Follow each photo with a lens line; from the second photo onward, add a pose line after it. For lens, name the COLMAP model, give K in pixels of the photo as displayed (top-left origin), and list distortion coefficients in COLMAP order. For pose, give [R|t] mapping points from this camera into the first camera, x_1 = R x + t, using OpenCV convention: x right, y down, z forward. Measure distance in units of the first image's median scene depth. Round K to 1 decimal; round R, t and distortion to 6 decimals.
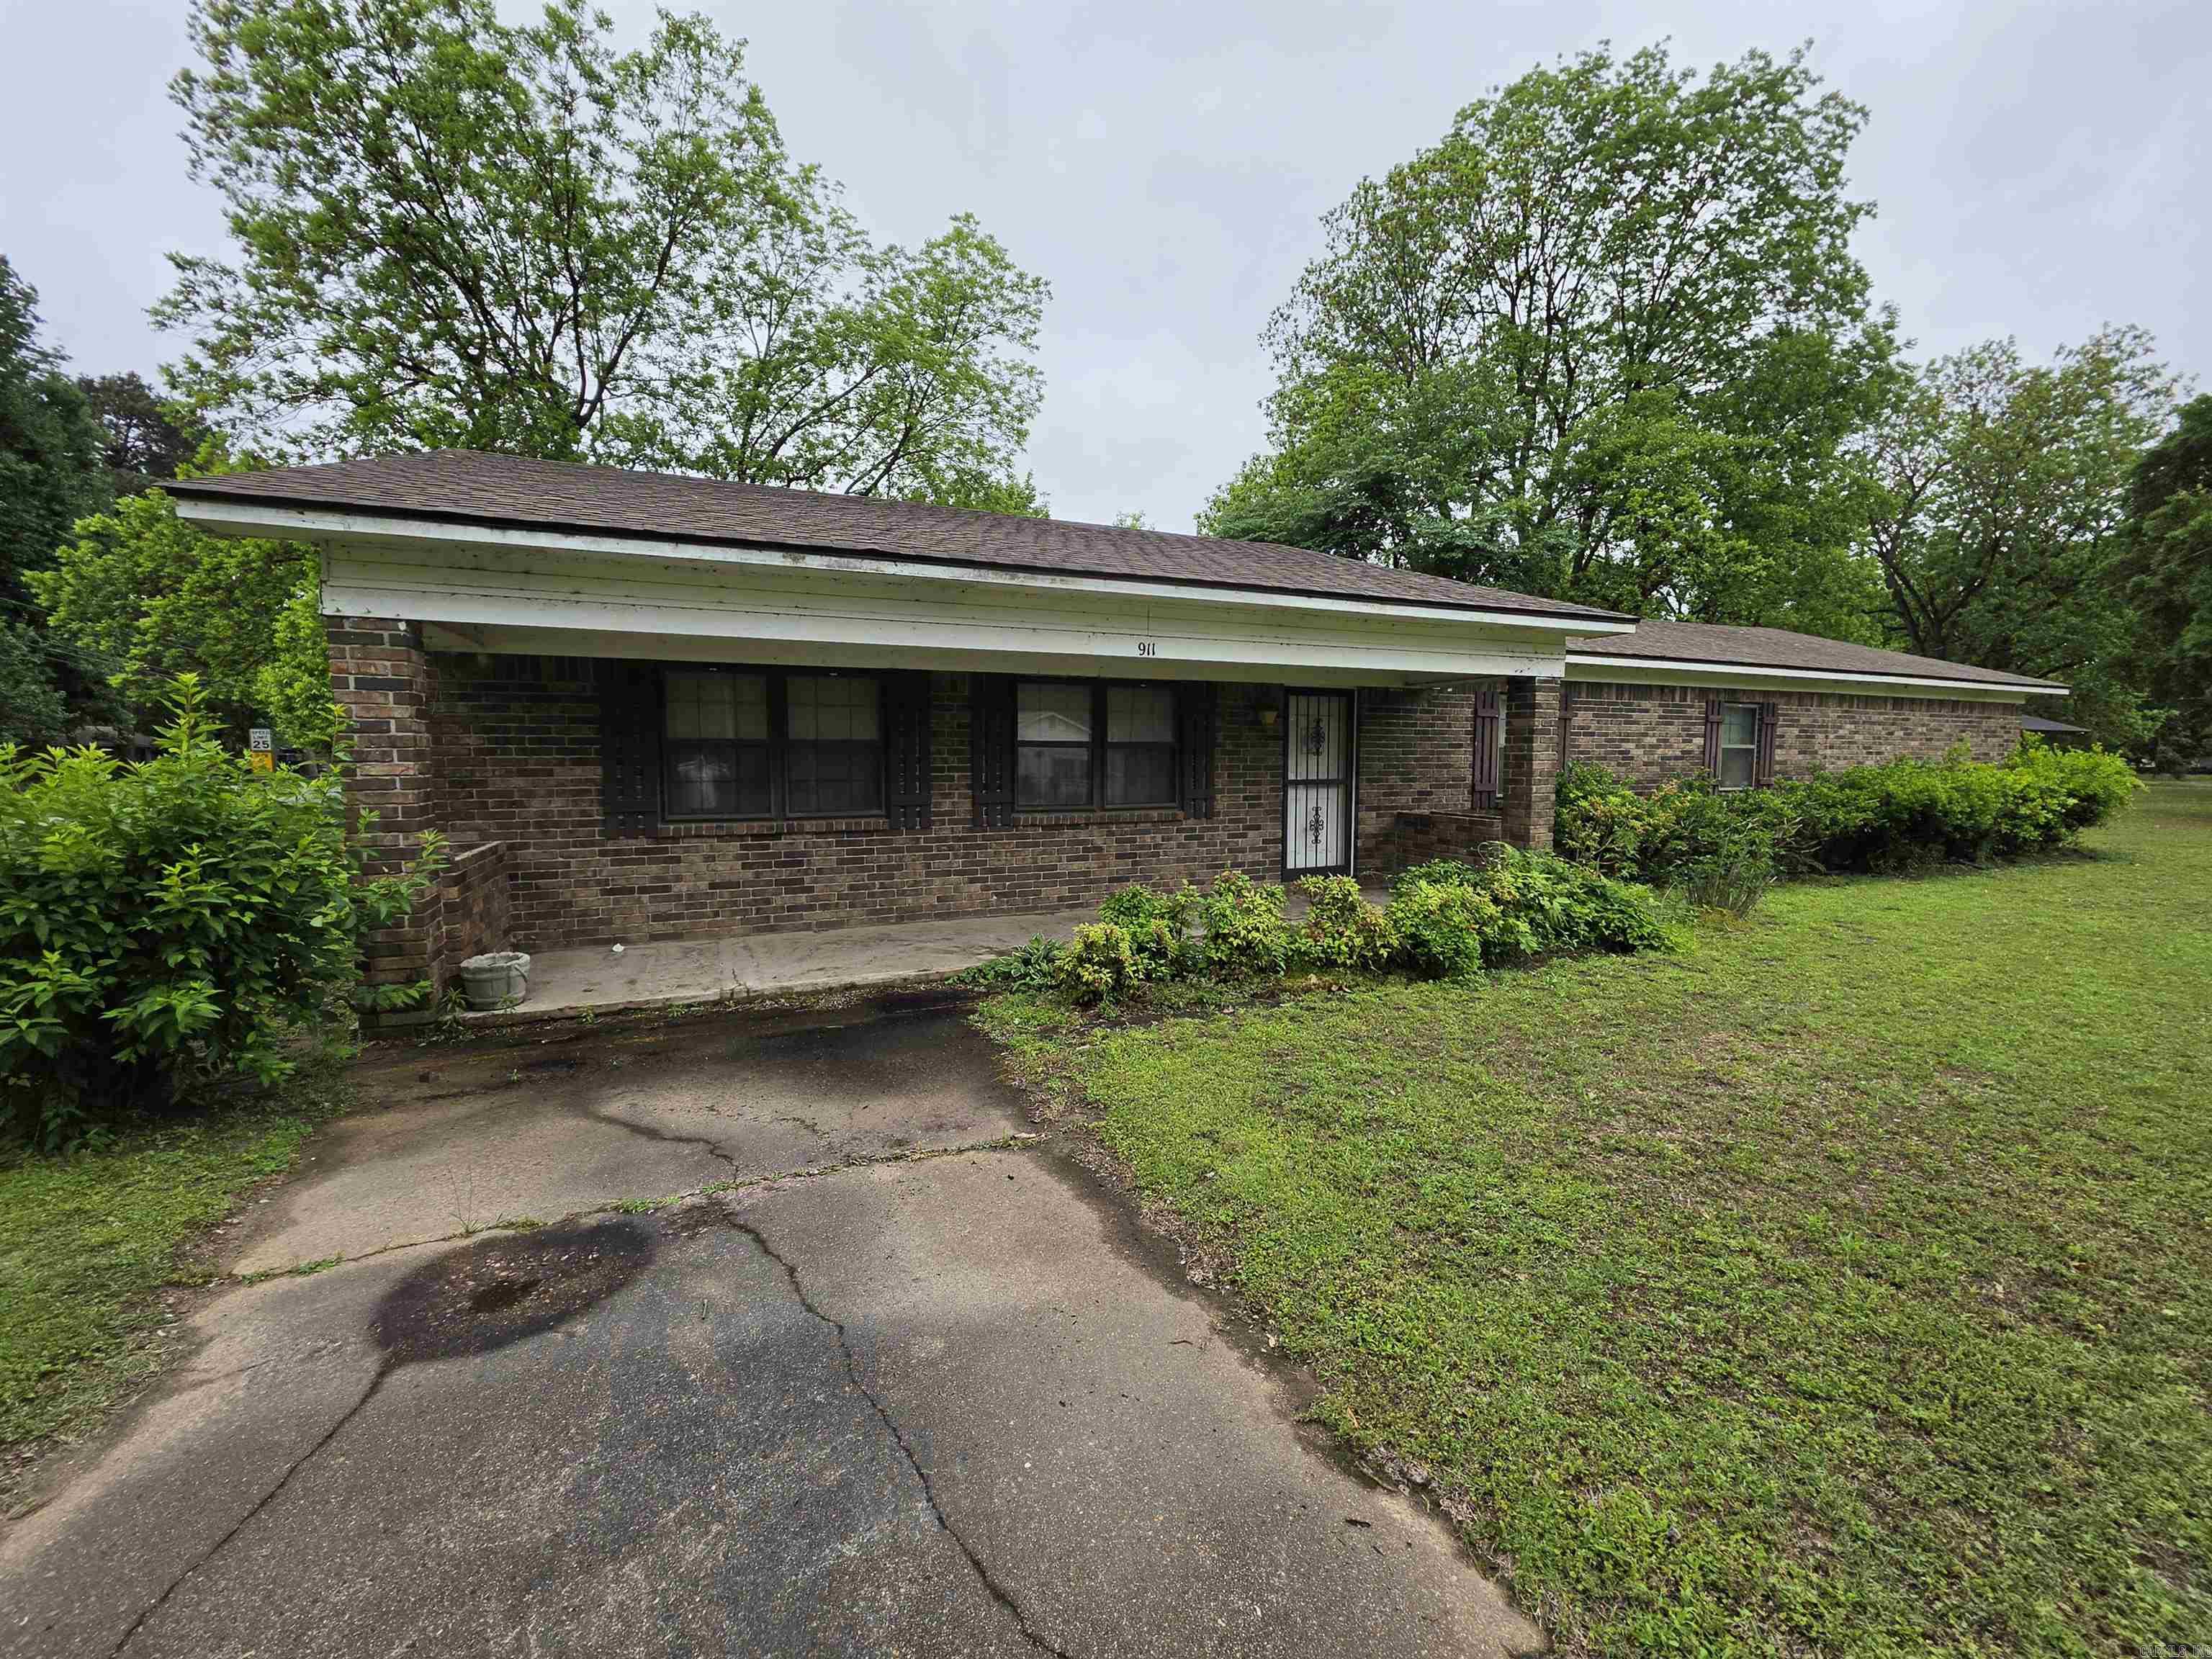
lens RADIAL K [[881.3, 0, 1105.7], [0, 881.3, 831.7], [0, 0, 1]] dist [-0.004147, 0.000568]
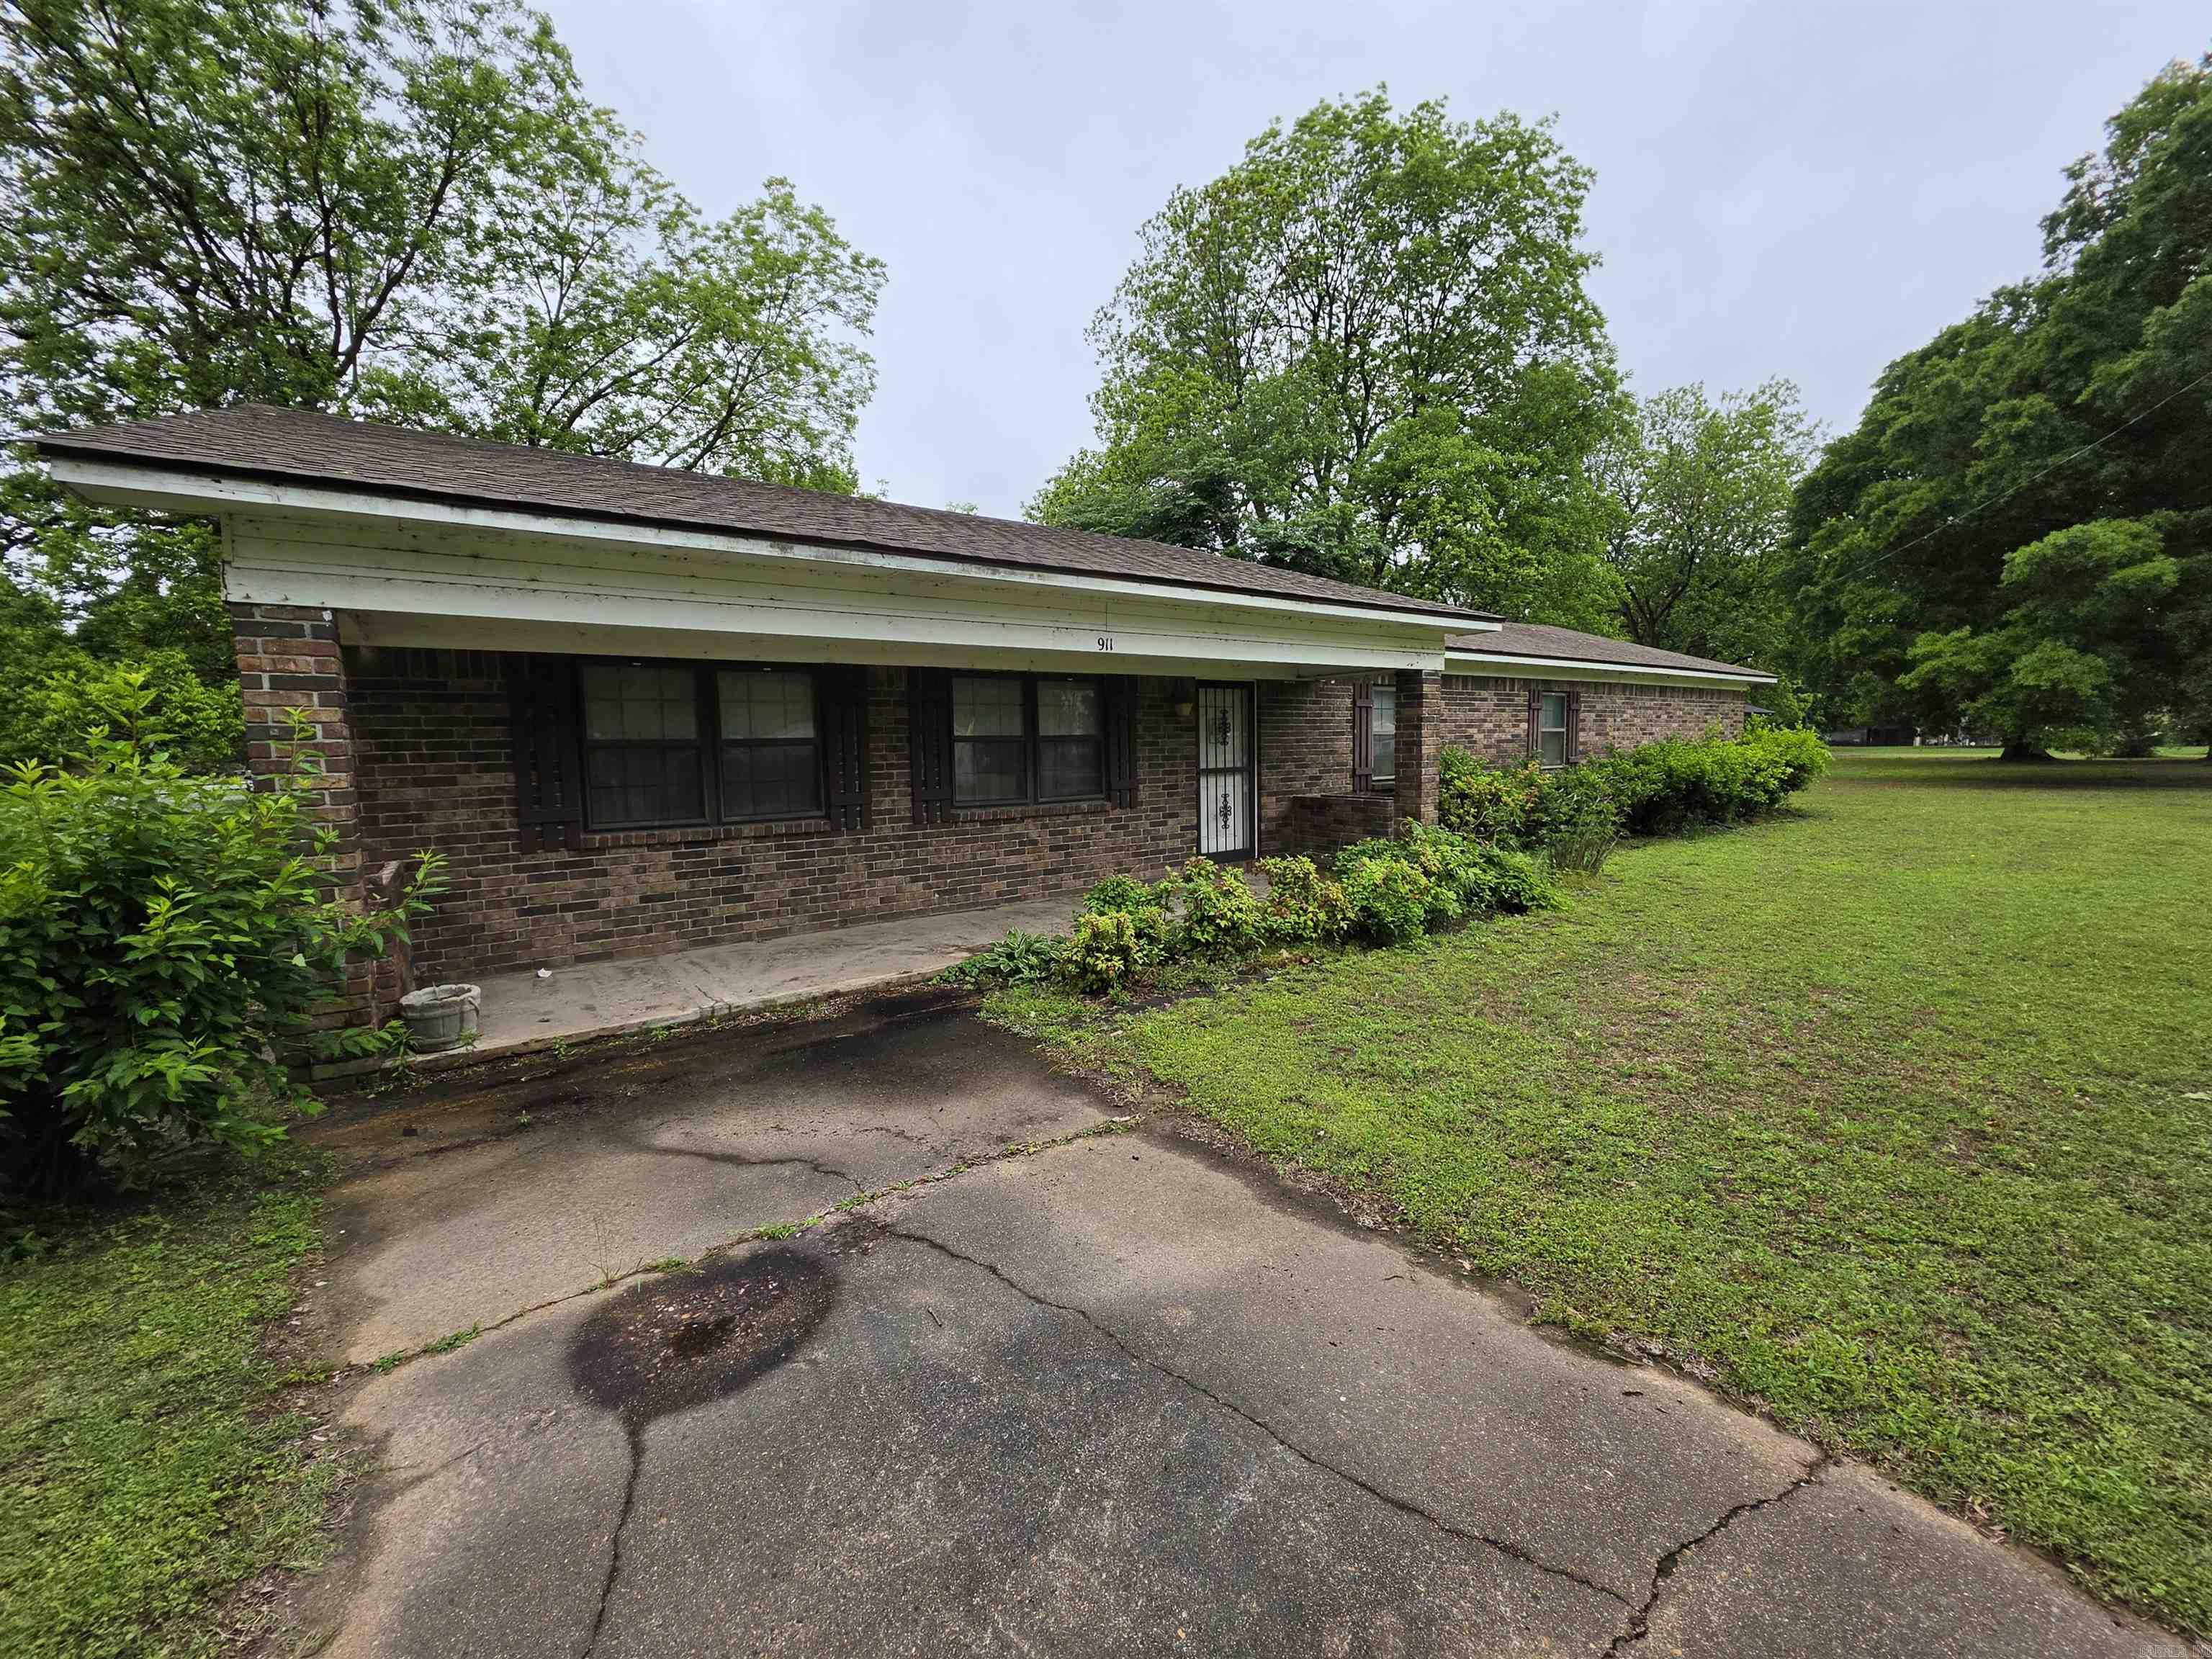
lens RADIAL K [[881.3, 0, 1101.5], [0, 881.3, 830.1], [0, 0, 1]] dist [-0.004147, 0.000568]
pose [[0.977878, -0.039825, 0.205350, -0.160727], [0.038434, 0.999203, 0.010760, -0.002461], [-0.205615, -0.002629, 0.978629, -0.001579]]
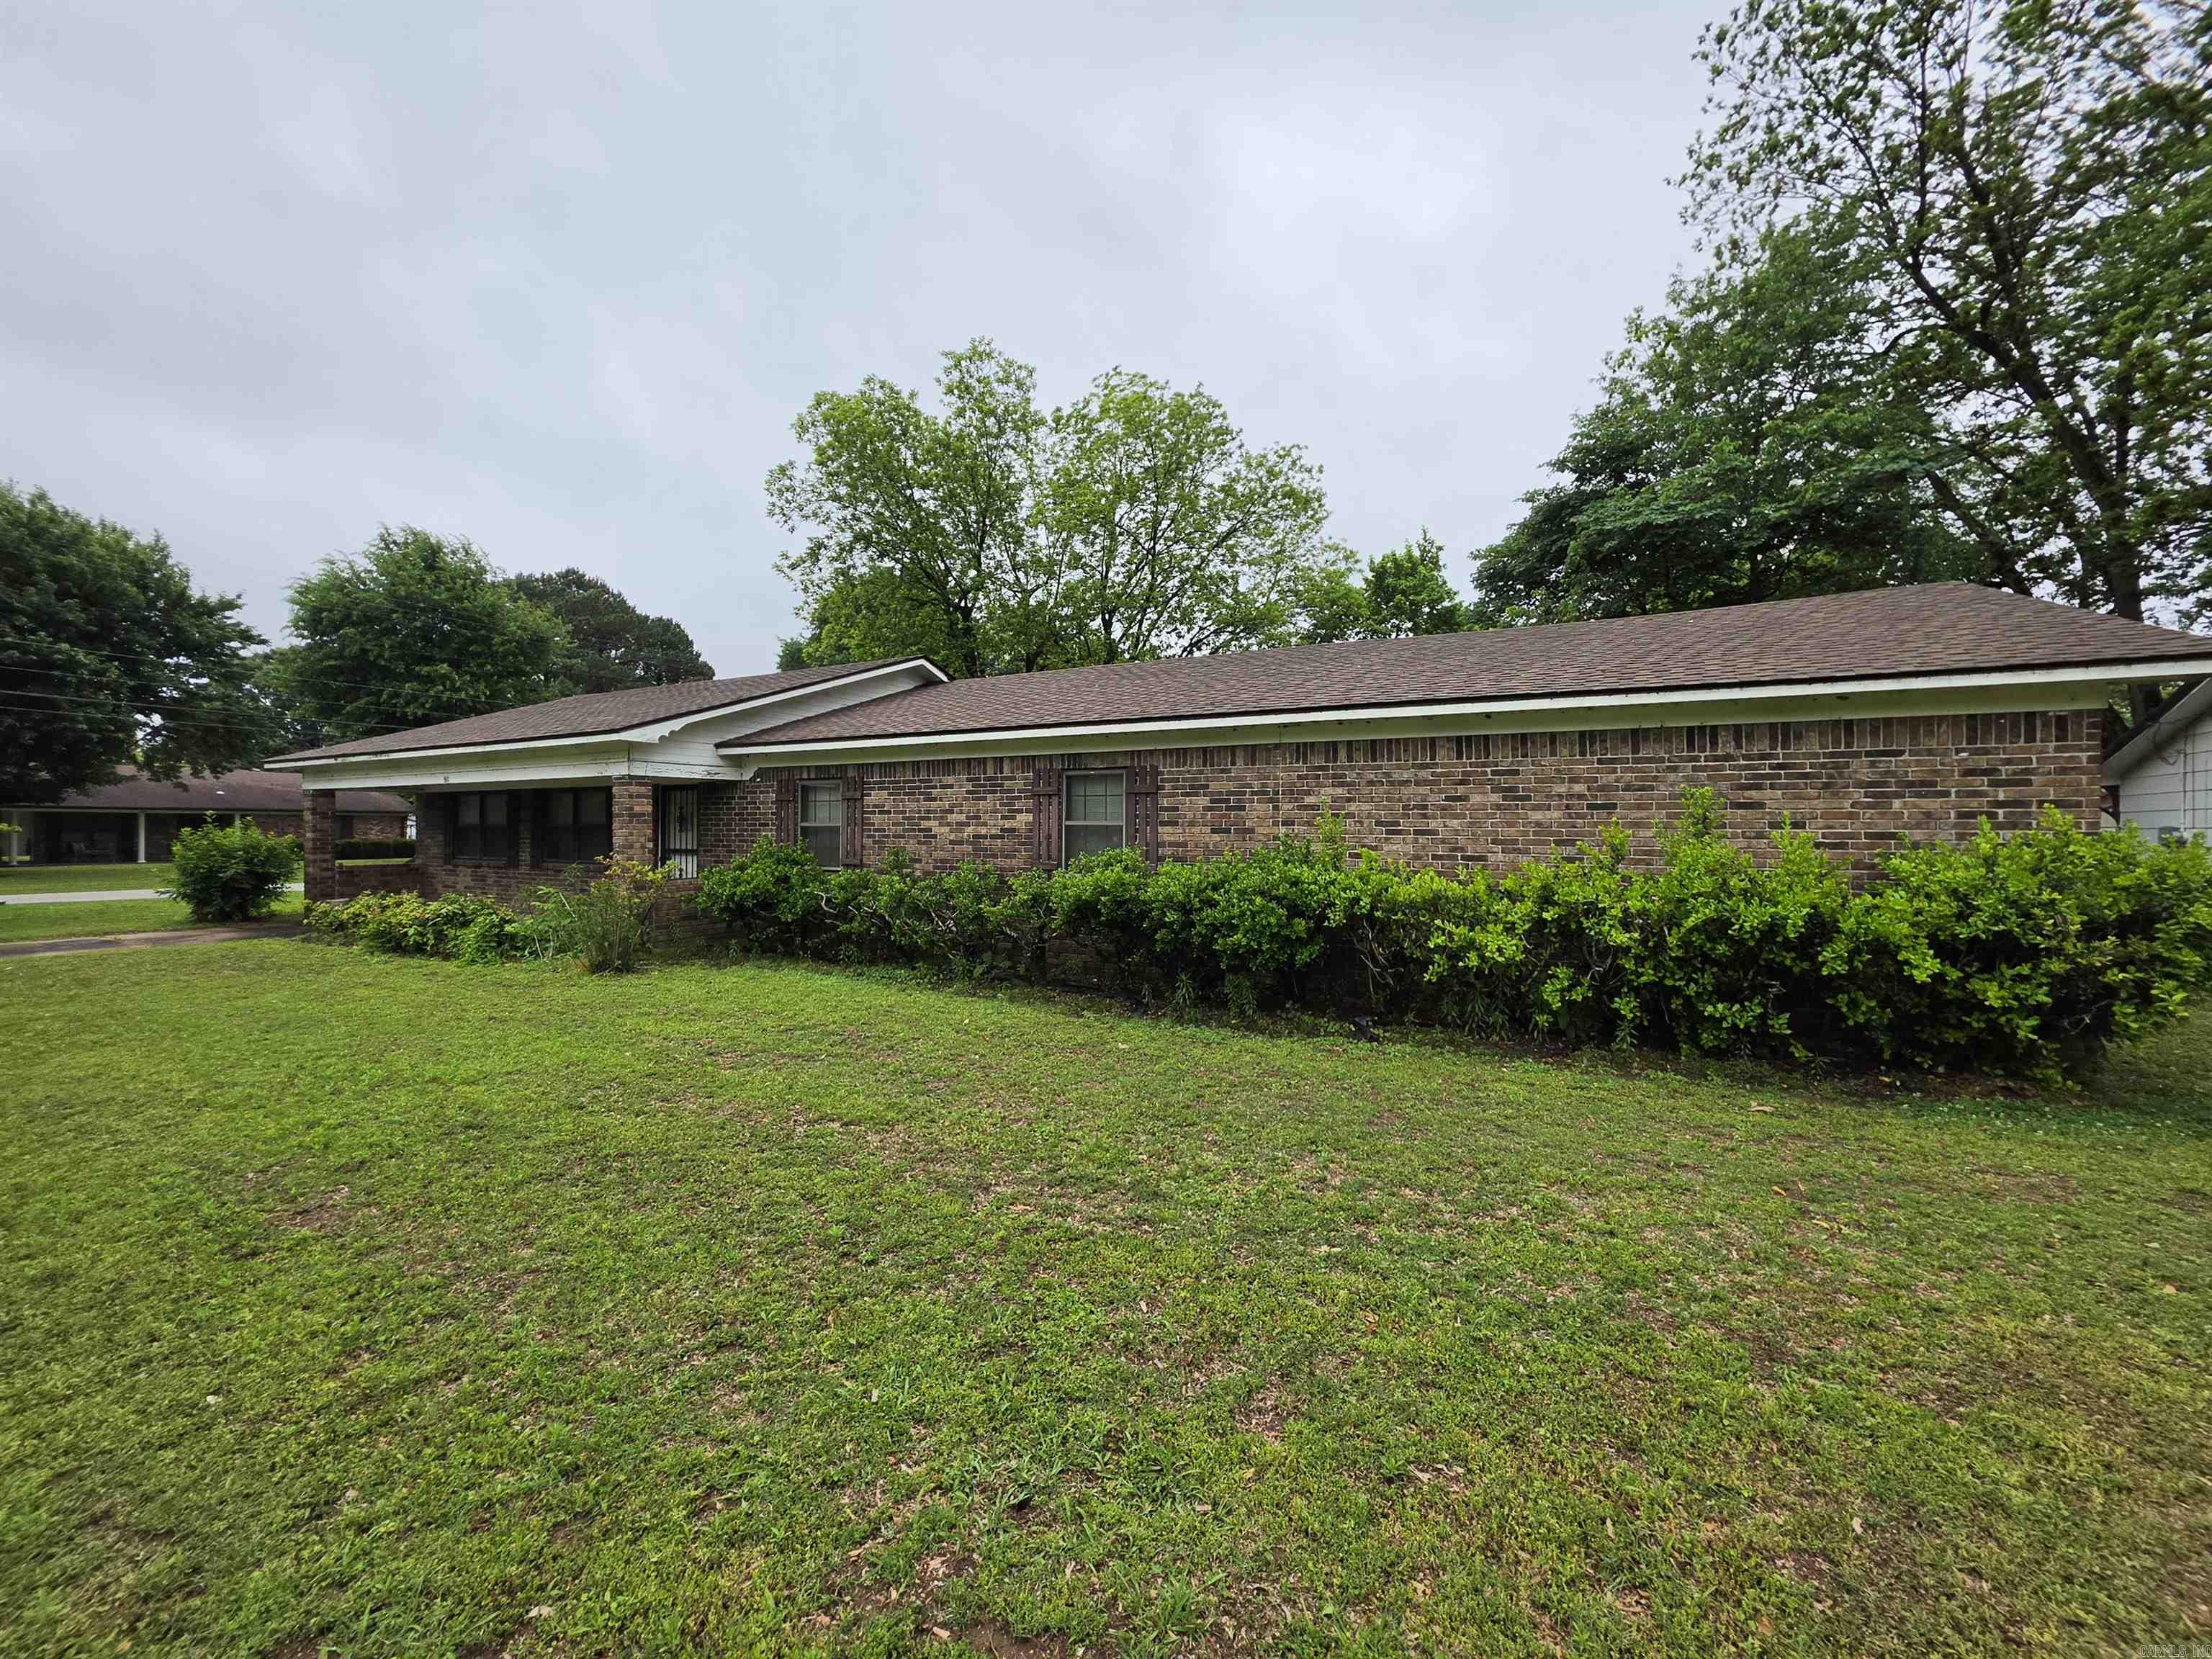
lens RADIAL K [[881.3, 0, 1113.6], [0, 881.3, 829.2], [0, 0, 1]] dist [-0.004147, 0.000568]
pose [[0.617928, 0.006187, -0.786211, 2.287378], [-0.064442, 0.997003, -0.042803, -0.097886], [0.783590, 0.077115, 0.616475, 0.875734]]
